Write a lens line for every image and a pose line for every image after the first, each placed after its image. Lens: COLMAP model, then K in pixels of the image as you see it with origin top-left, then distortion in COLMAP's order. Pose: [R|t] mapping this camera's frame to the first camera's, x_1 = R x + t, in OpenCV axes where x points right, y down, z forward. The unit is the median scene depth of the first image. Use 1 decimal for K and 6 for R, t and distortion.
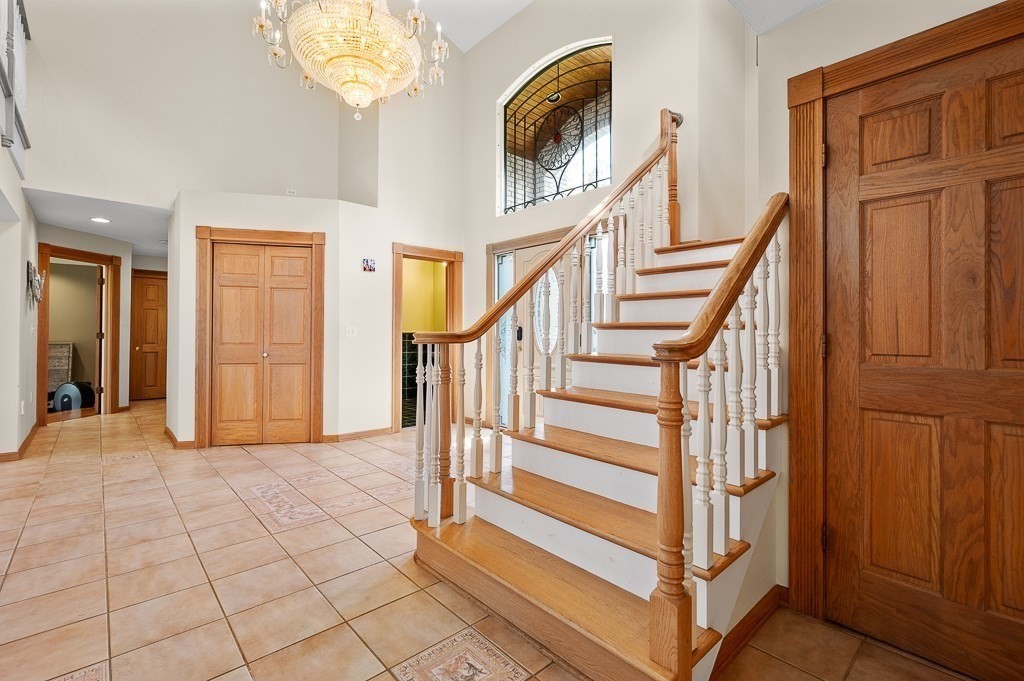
lens RADIAL K [[454.3, 0, 512.7], [0, 454.3, 334.7], [0, 0, 1]] dist [0.002839, 0.000368]
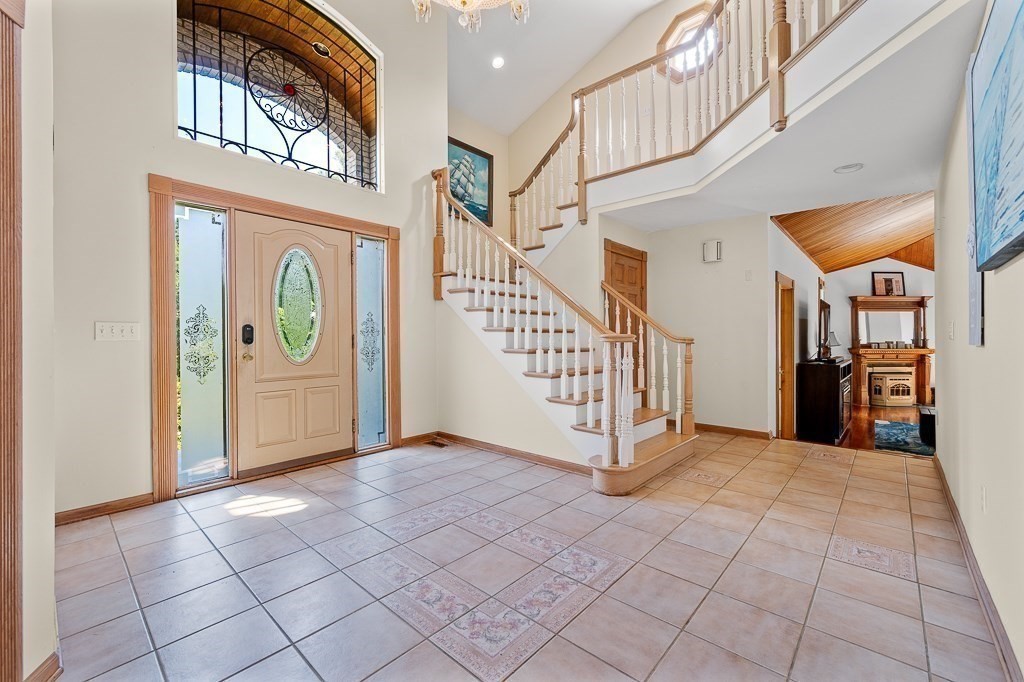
lens RADIAL K [[429.2, 0, 509.6], [0, 429.2, 338.8], [0, 0, 1]] dist [0.003364, 0.000032]
pose [[-0.100712, -0.007559, 0.994887, -1.203009], [0.002614, 0.999966, 0.007862, -0.000457], [-0.994912, 0.003392, -0.100689, 1.201473]]
